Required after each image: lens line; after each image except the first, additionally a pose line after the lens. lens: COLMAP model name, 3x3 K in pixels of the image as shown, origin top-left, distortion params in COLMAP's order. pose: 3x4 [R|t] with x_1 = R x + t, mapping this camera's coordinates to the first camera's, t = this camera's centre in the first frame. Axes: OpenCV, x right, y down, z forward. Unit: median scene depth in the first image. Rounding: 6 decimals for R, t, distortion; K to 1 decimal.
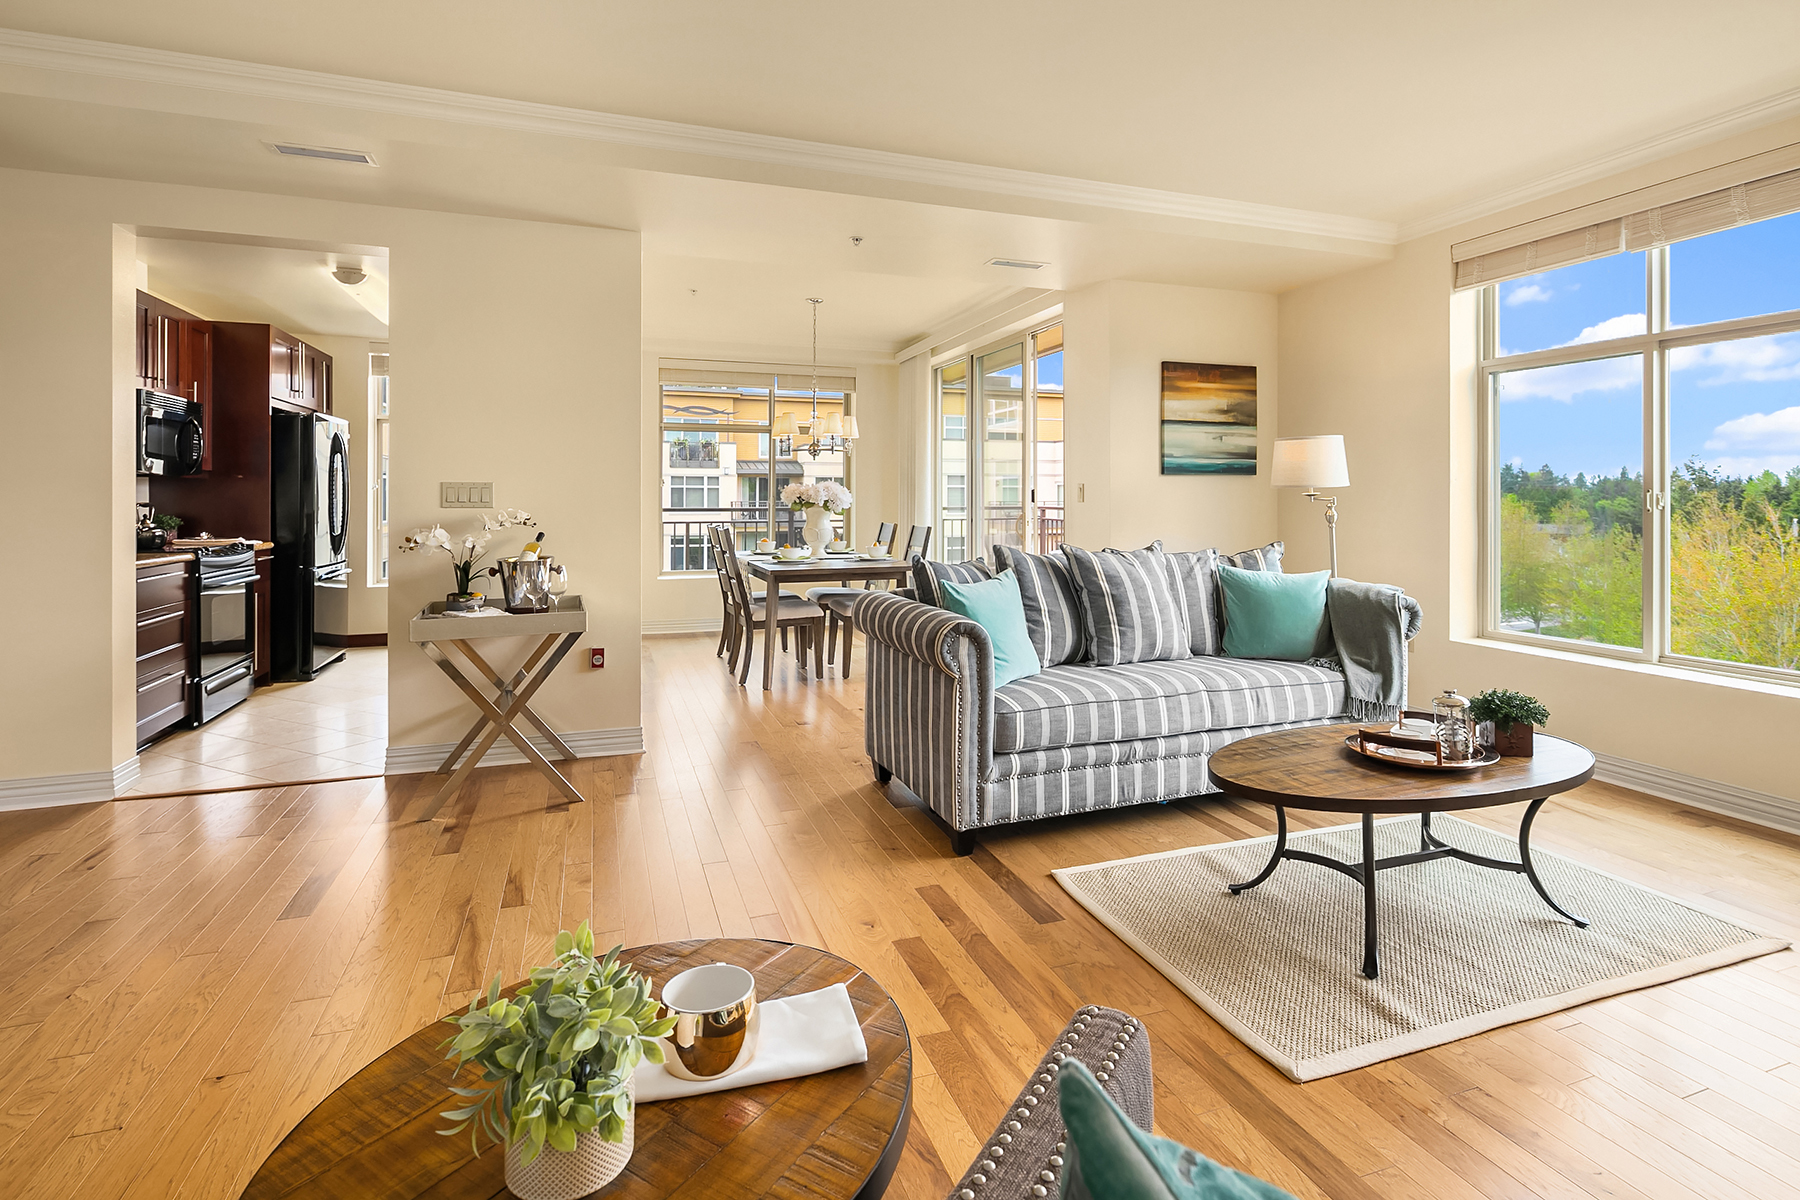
lens RADIAL K [[881.9, 0, 896.6], [0, 881.9, 501.2], [0, 0, 1]] dist [0.000970, 0.000322]
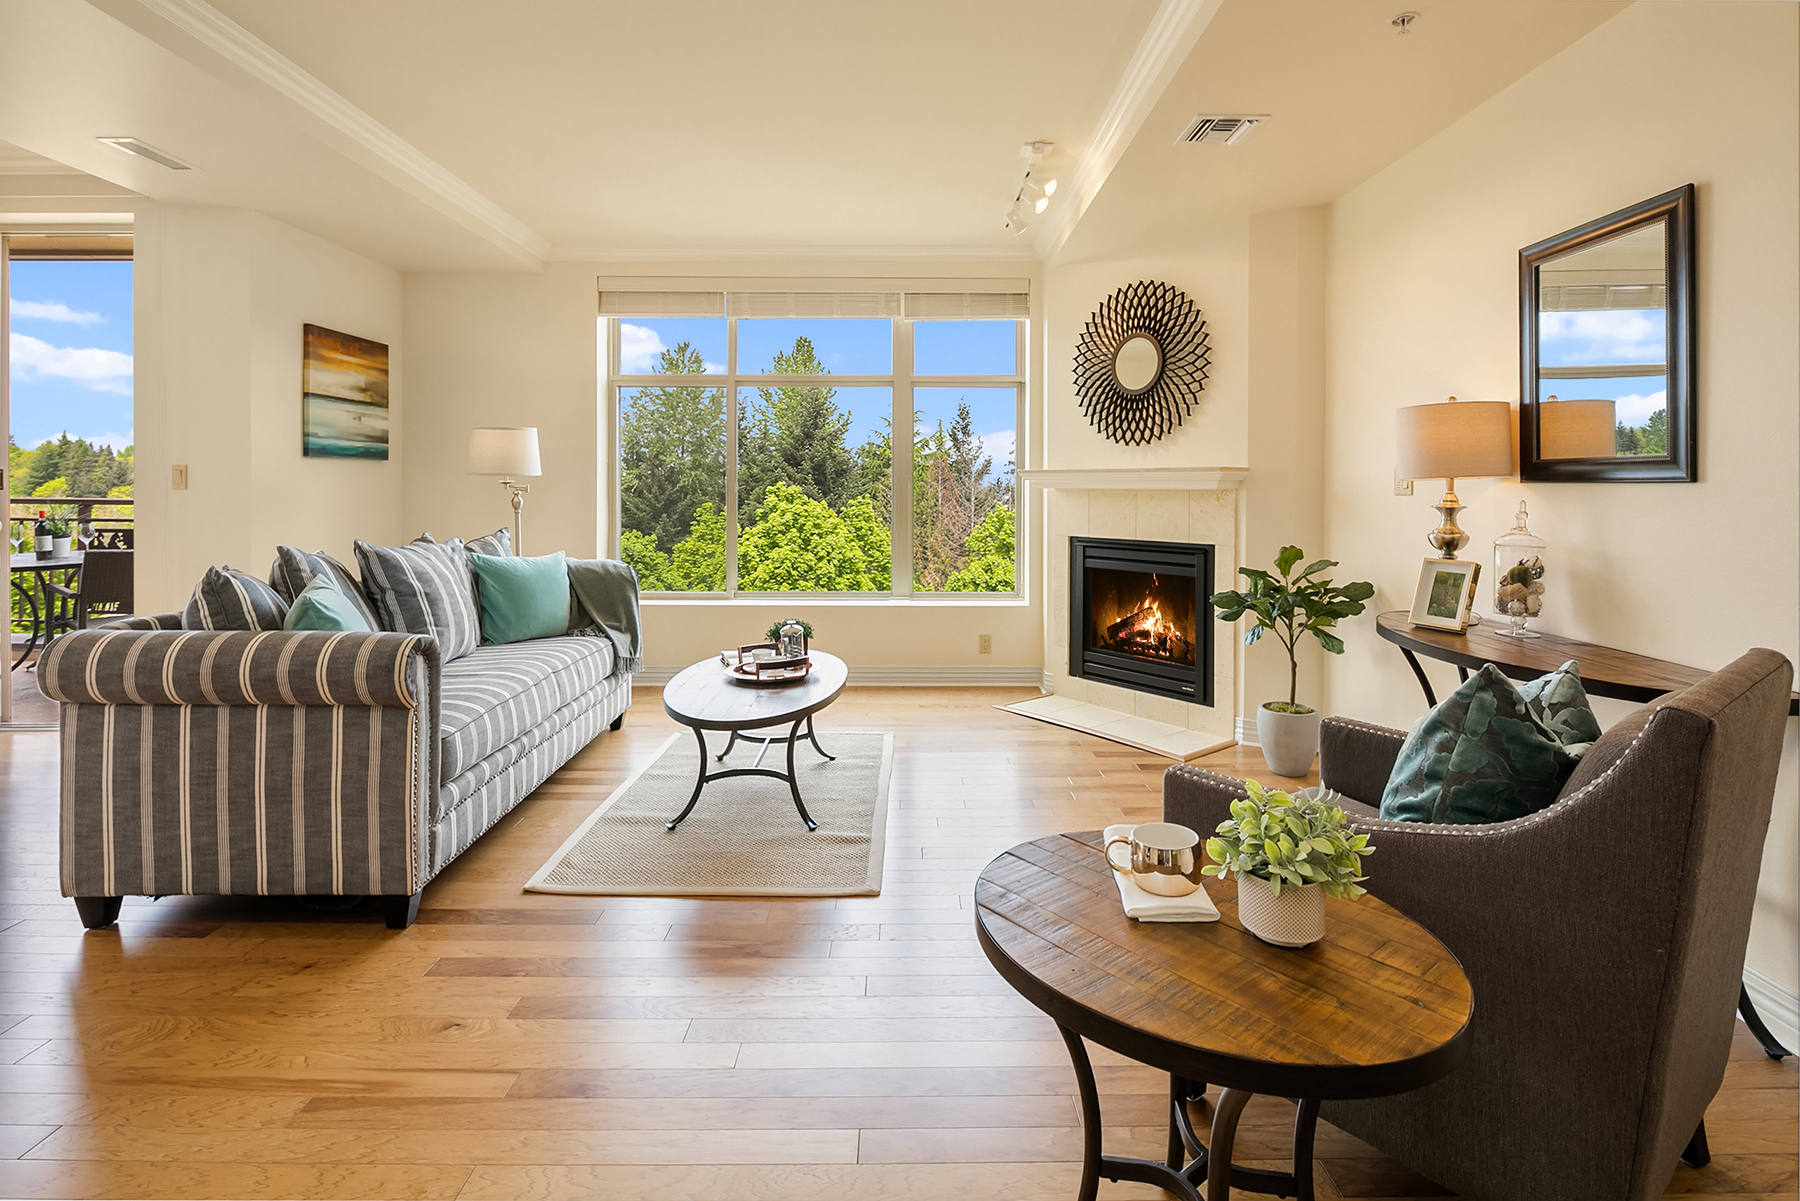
lens RADIAL K [[889.7, 0, 902.1], [0, 889.7, 496.7], [0, 0, 1]] dist [-0.001649, -0.000308]
pose [[0.317429, -0.007707, 0.948251, -0.327566], [-0.002265, 0.999958, 0.008886, -0.000753], [-0.948279, -0.004968, 0.317398, 0.183813]]
